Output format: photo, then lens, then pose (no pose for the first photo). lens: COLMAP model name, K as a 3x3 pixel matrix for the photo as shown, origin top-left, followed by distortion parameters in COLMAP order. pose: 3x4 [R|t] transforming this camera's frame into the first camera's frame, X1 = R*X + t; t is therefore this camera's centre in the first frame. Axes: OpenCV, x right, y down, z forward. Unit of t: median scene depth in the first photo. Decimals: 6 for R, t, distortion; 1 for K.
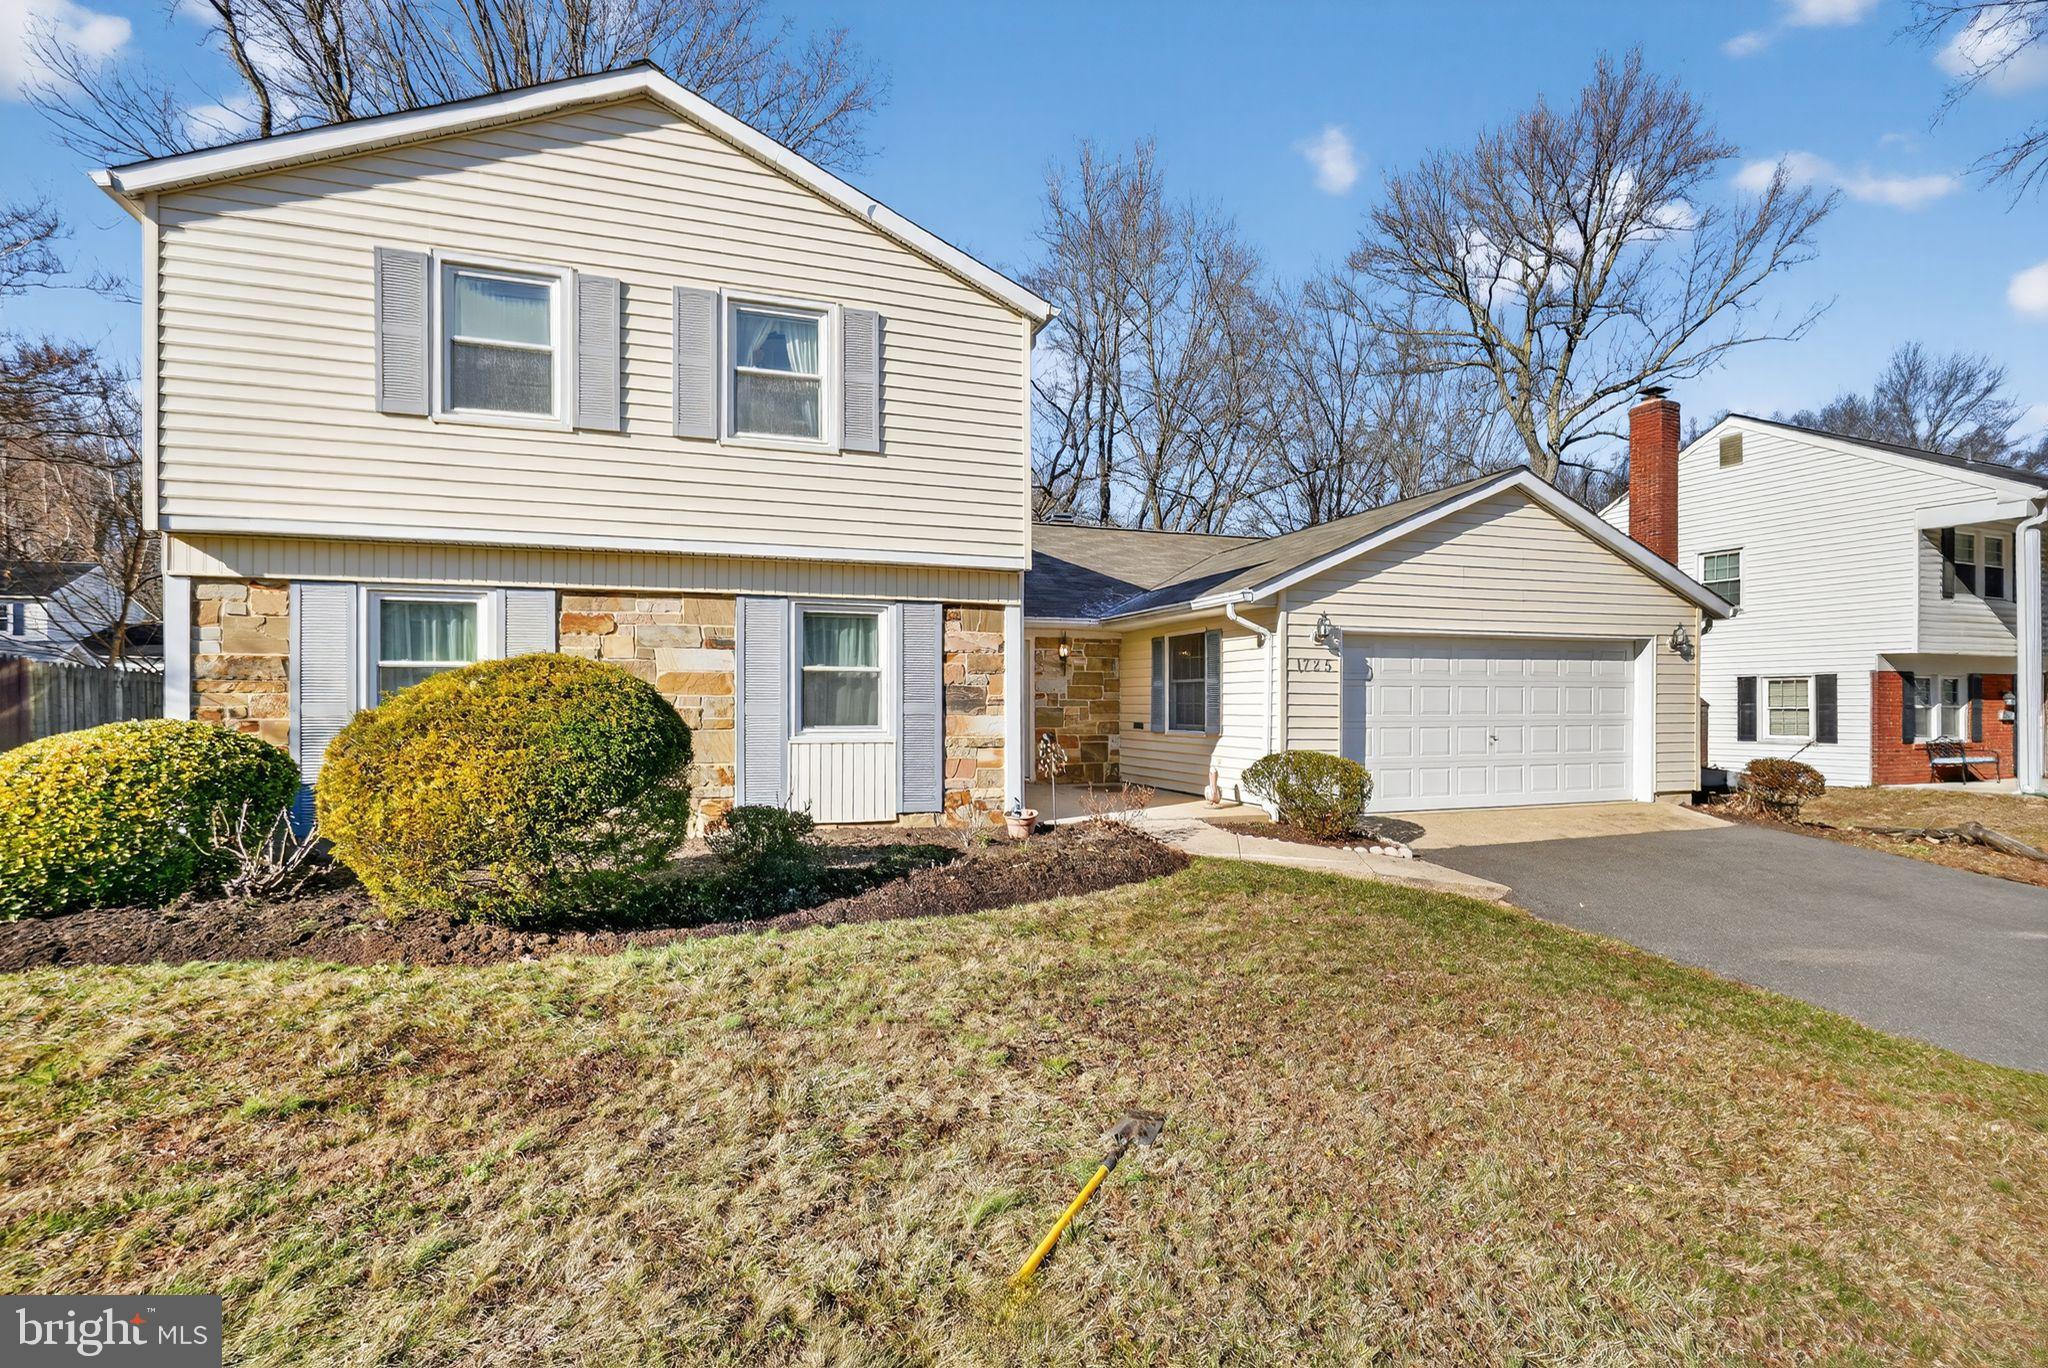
lens RADIAL K [[928.7, 0, 1022.6], [0, 928.7, 717.3], [0, 0, 1]] dist [-0.004238, -0.000267]
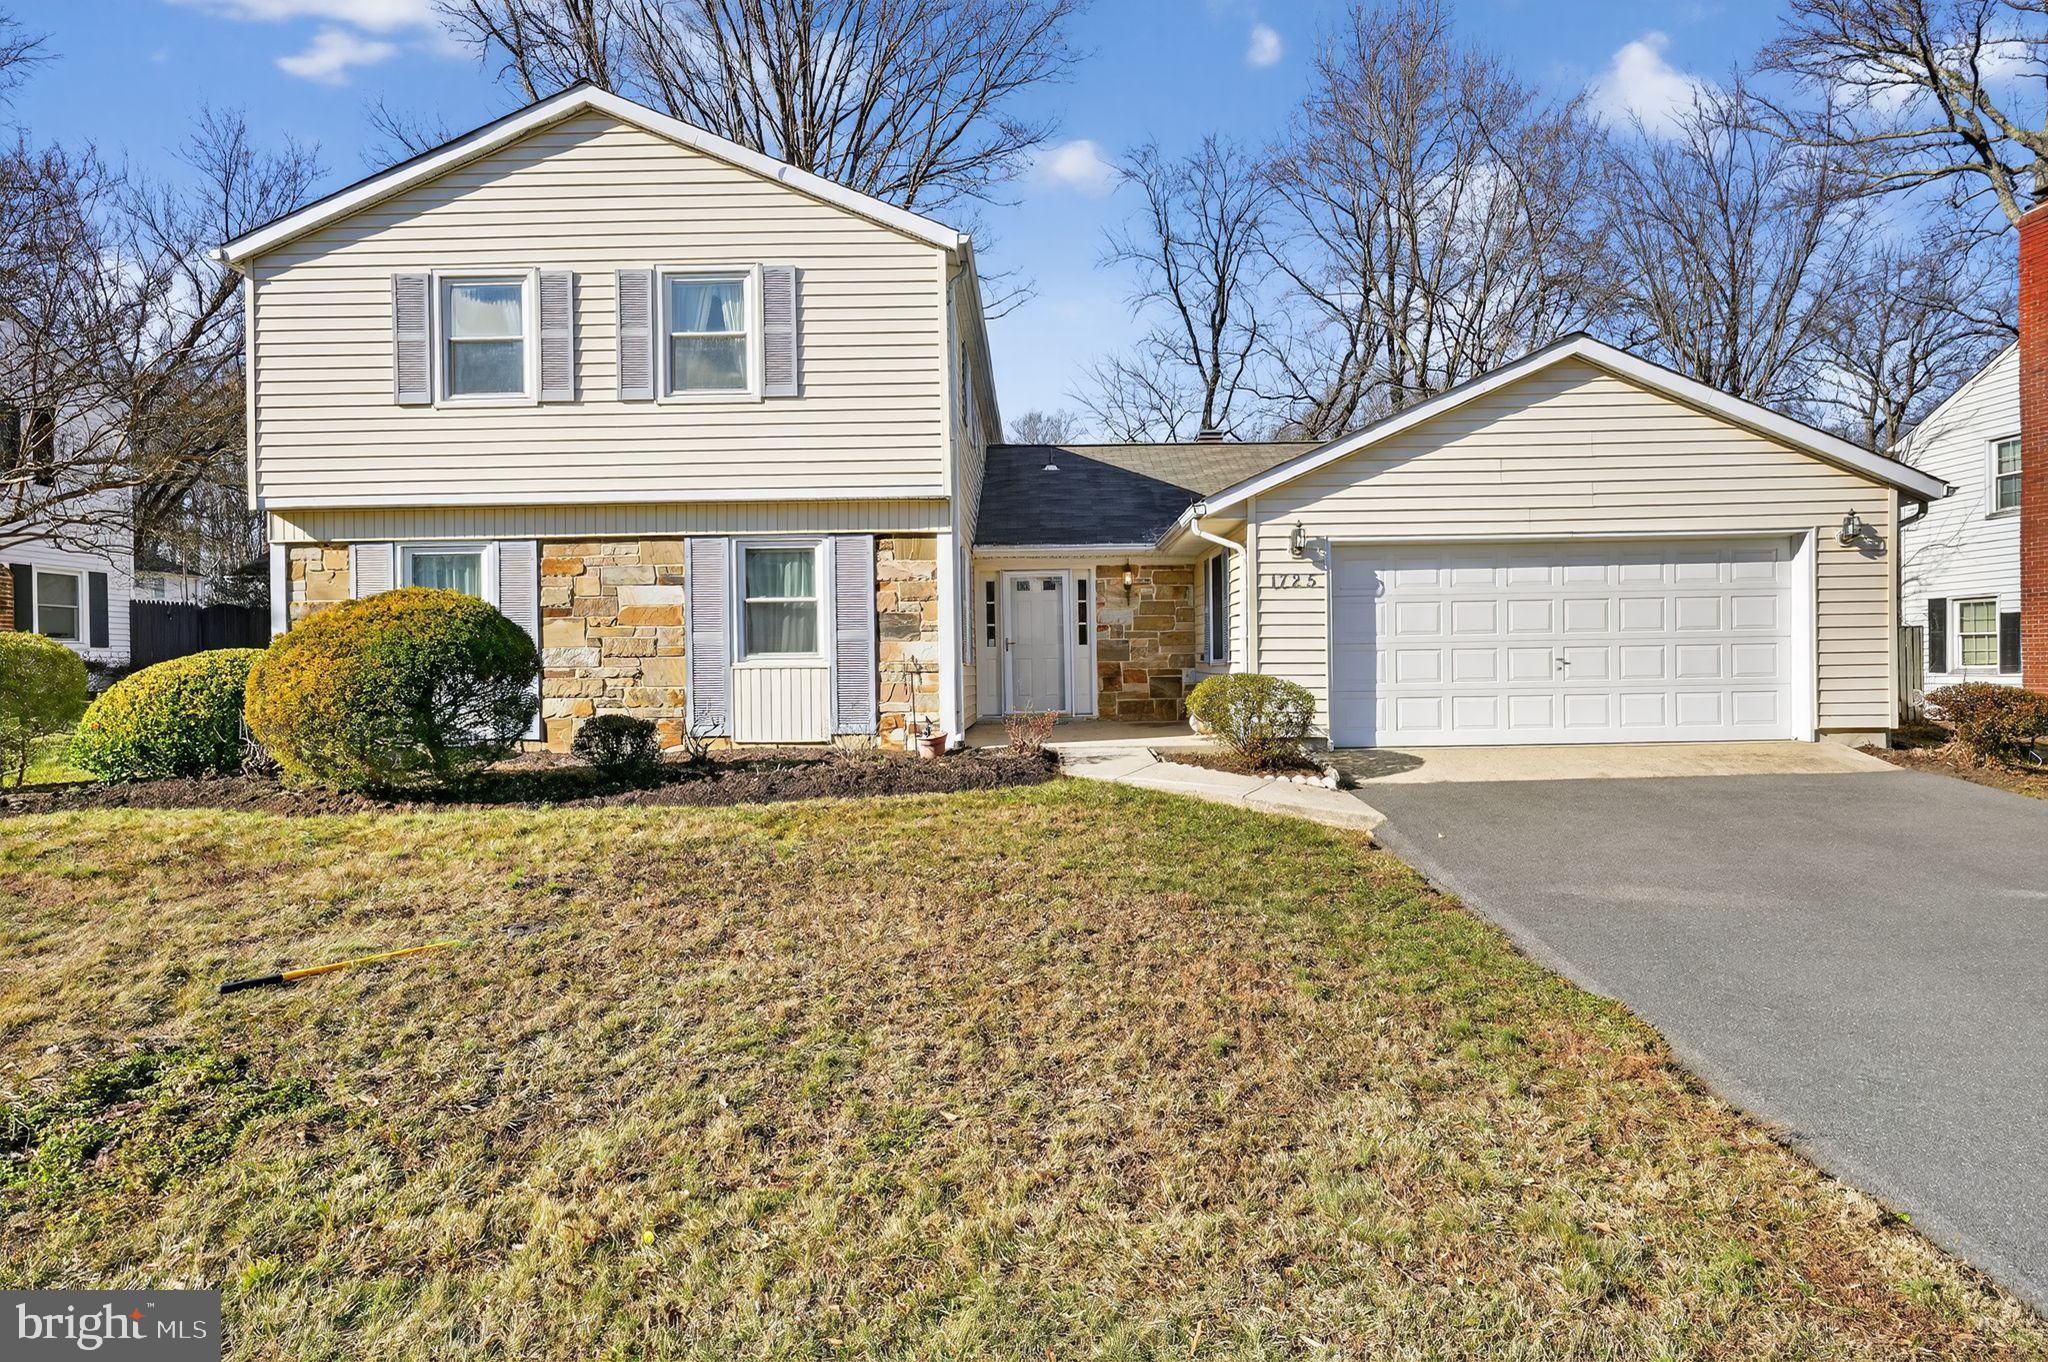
lens RADIAL K [[1037.7, 0, 1015.4], [0, 1037.7, 674.4], [0, 0, 1]] dist [0.000825, -0.000705]
pose [[0.946667, -0.010154, -0.322053, 0.465998], [0.011373, 0.999934, 0.001905, 0.036598], [0.322013, -0.005466, 0.946720, -0.056299]]
